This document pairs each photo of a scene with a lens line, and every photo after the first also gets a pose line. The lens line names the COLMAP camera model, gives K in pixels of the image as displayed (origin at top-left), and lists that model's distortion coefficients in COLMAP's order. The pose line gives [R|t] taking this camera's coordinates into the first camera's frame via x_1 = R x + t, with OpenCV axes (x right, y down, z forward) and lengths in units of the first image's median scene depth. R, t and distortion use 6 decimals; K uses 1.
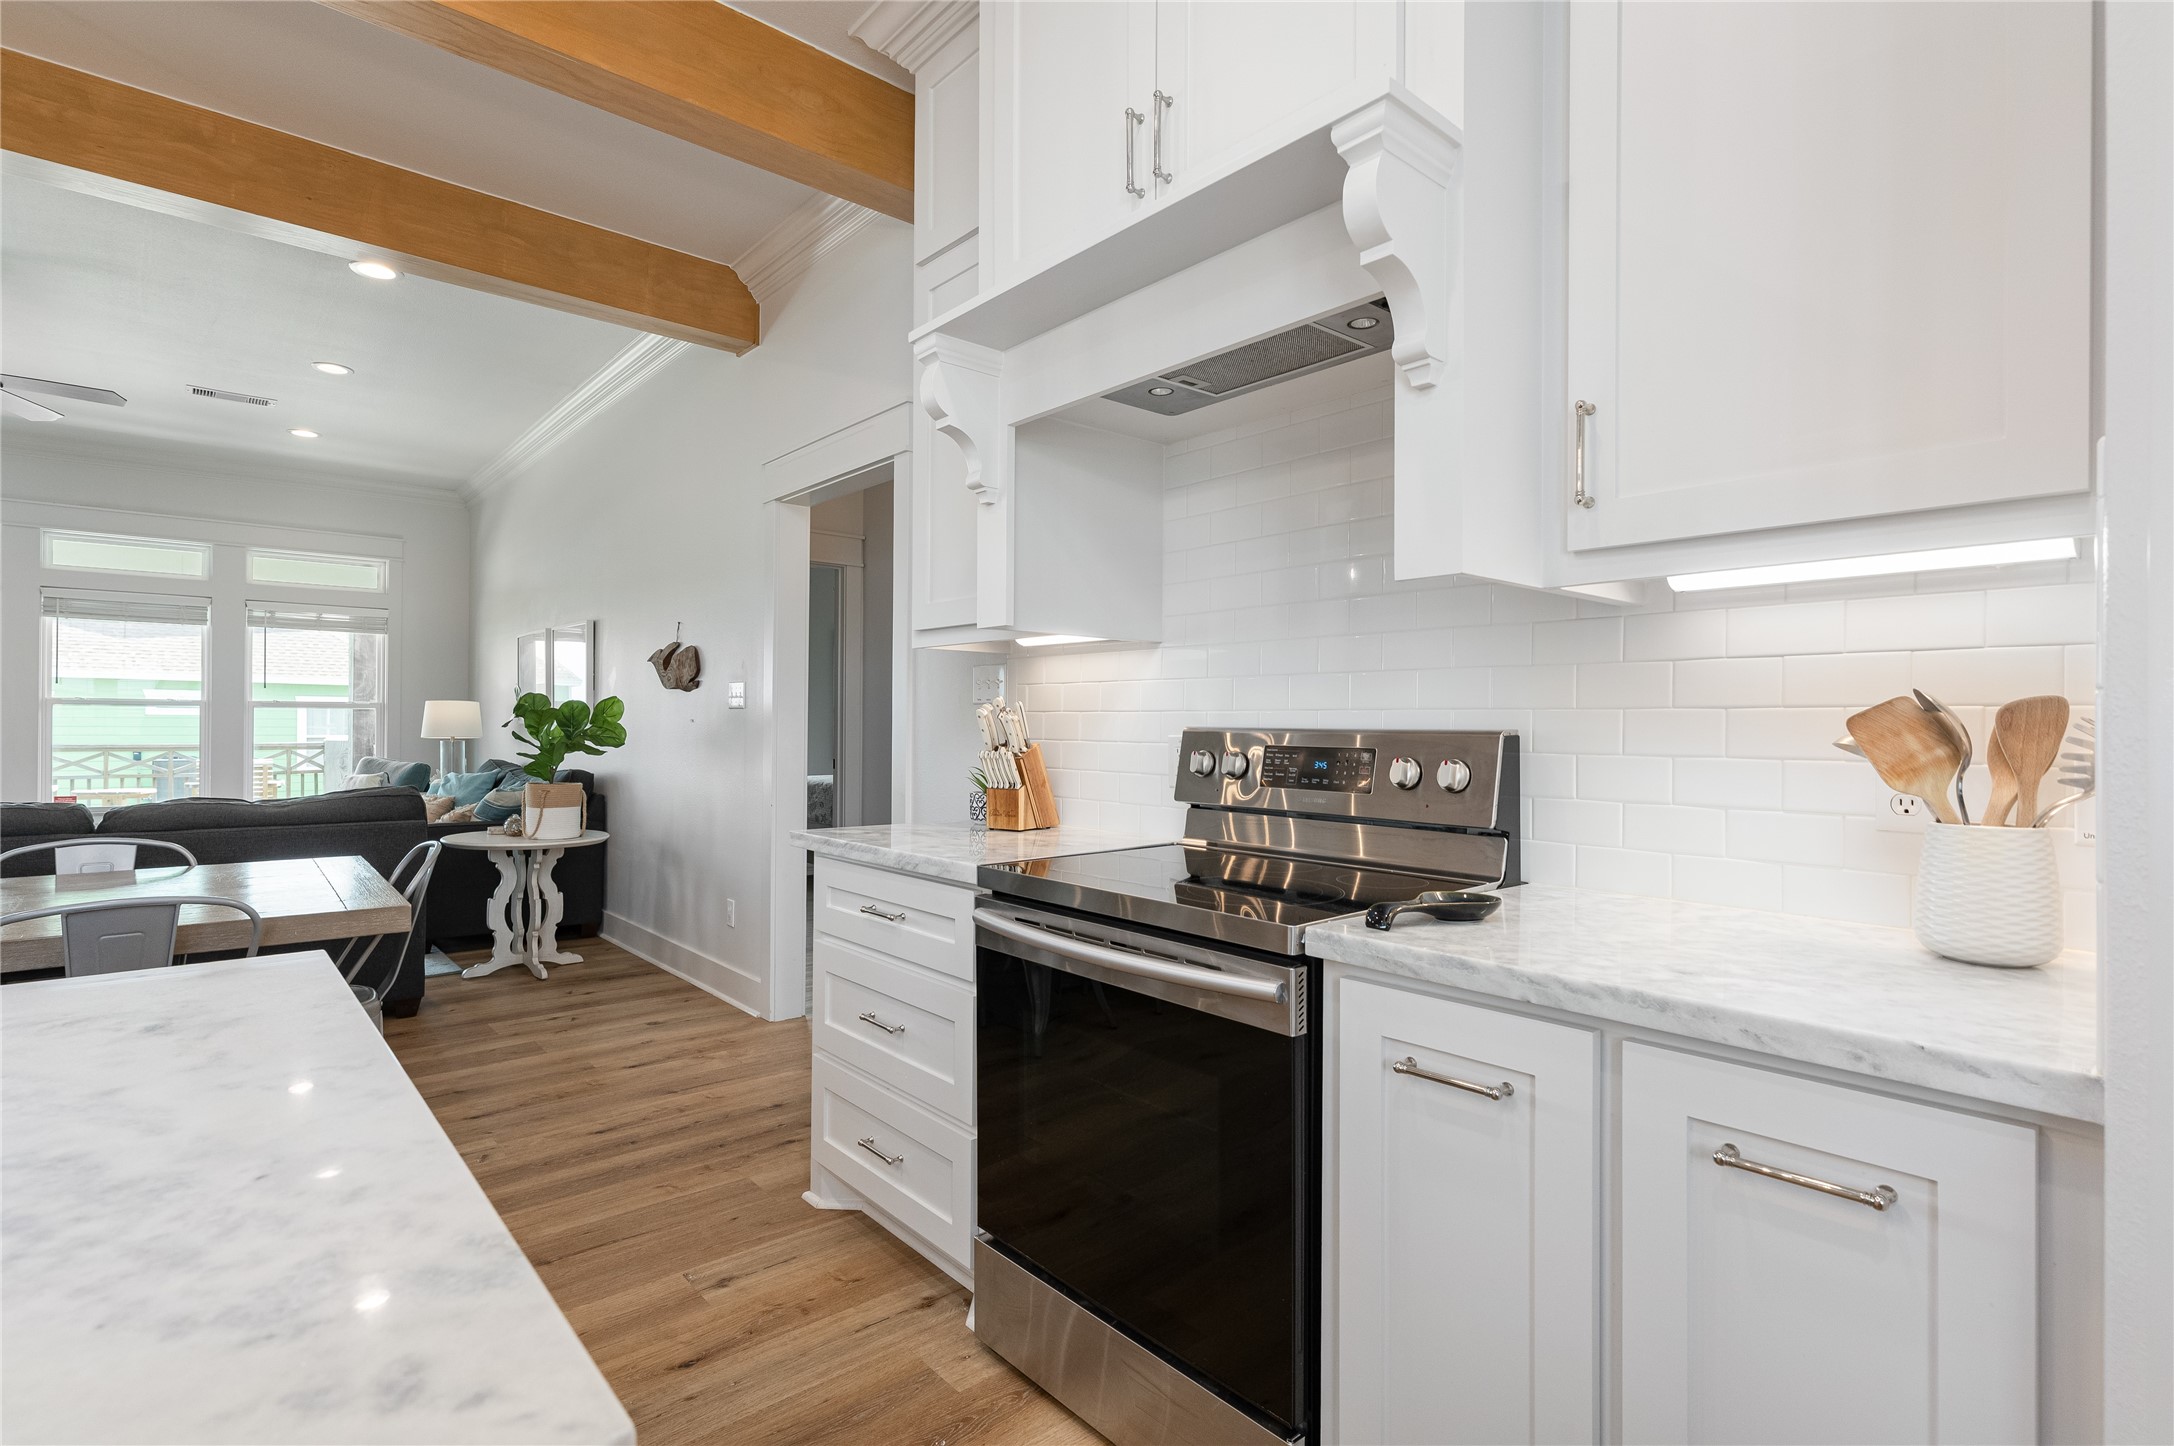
lens RADIAL K [[1038.1, 0, 1085.7], [0, 1038.1, 722.3], [0, 0, 1]] dist [-0.003968, 0.002604]
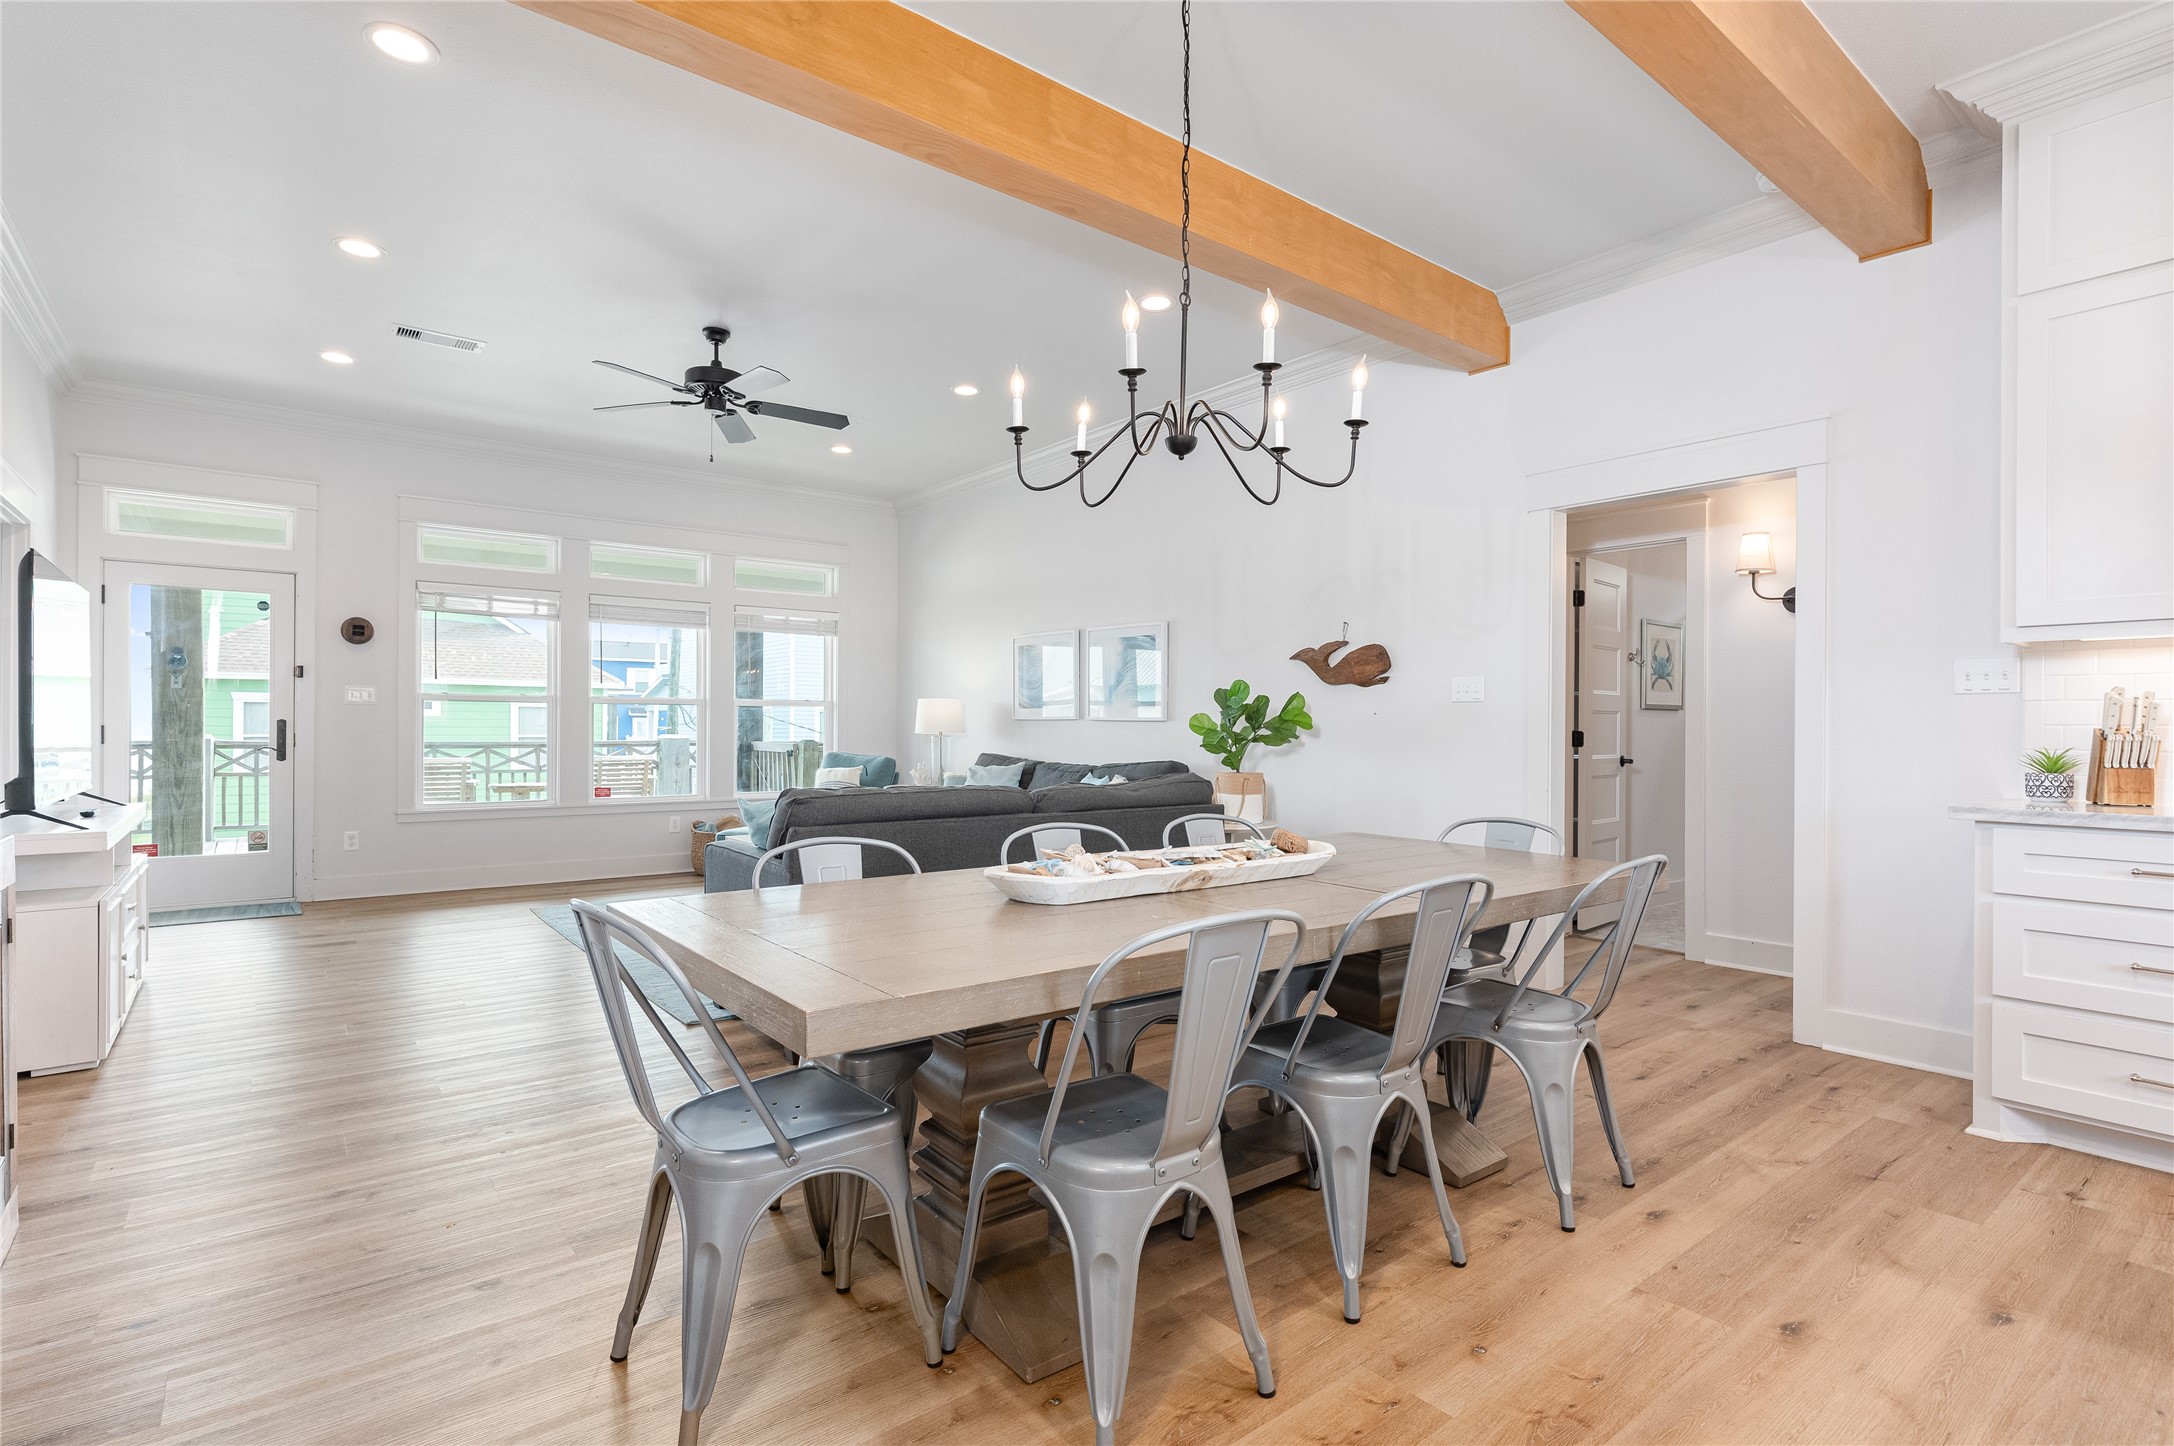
lens RADIAL K [[1038.1, 0, 1089.6], [0, 1038.1, 723.0], [0, 0, 1]] dist [-0.003968, 0.002604]
pose [[0.998798, -0.002977, -0.048920, -0.792016], [0.003020, 0.999995, 0.000810, 0.008162], [0.048917, -0.000957, 0.998802, -0.112402]]
